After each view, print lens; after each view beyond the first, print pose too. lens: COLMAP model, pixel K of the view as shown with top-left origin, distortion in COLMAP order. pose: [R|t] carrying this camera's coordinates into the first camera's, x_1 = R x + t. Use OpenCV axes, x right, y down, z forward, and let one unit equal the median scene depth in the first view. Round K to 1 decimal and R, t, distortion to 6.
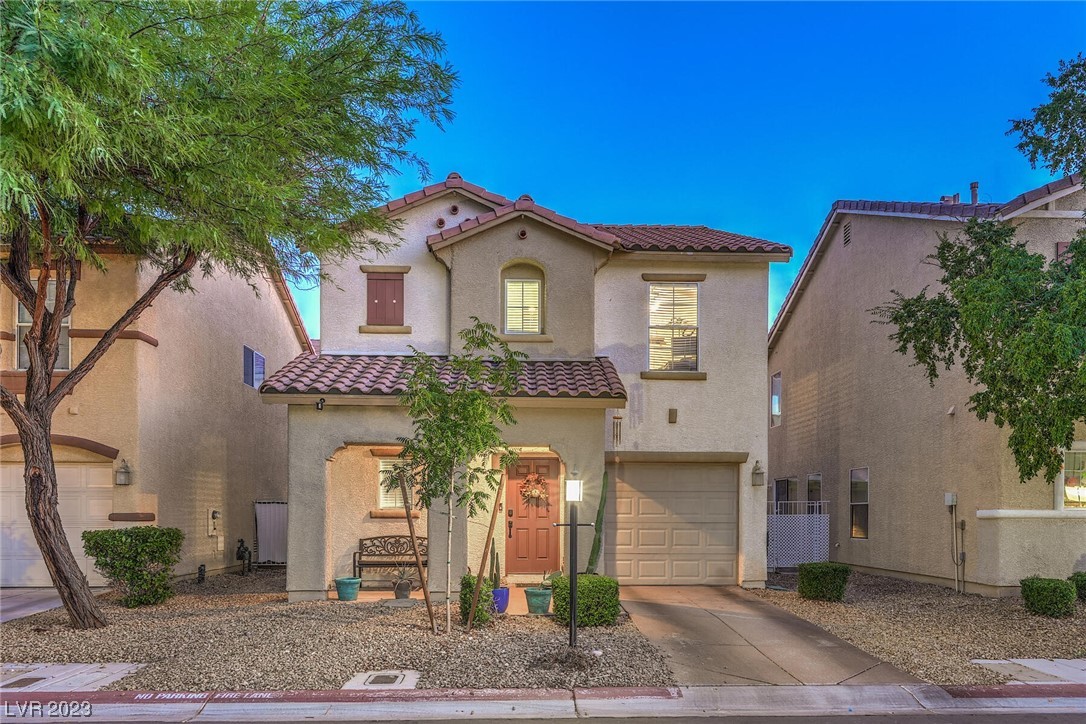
lens RADIAL K [[741.8, 0, 541.3], [0, 741.8, 376.4], [0, 0, 1]] dist [-0.002803, 0.002918]
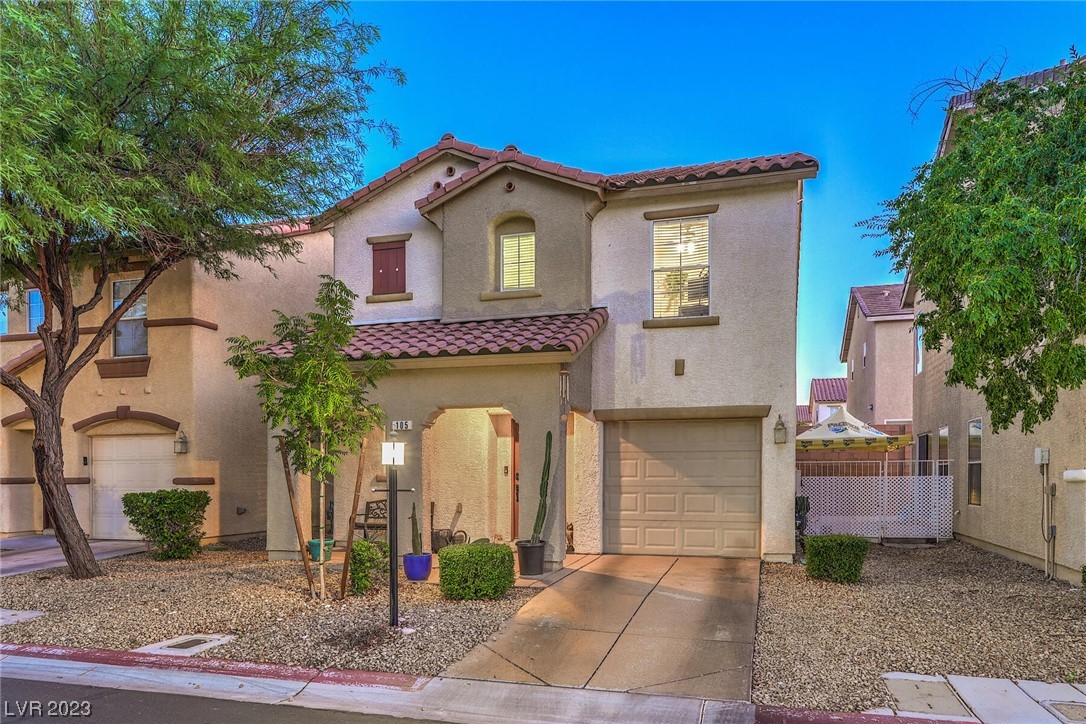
lens RADIAL K [[715.1, 0, 543.0], [0, 715.1, 362.0], [0, 0, 1]] dist [-0.000566, 0.000096]
pose [[0.944977, -0.055269, -0.322434, 0.303104], [0.063610, 0.997856, 0.015383, 0.023336], [0.320892, -0.035046, 0.946467, 0.133249]]
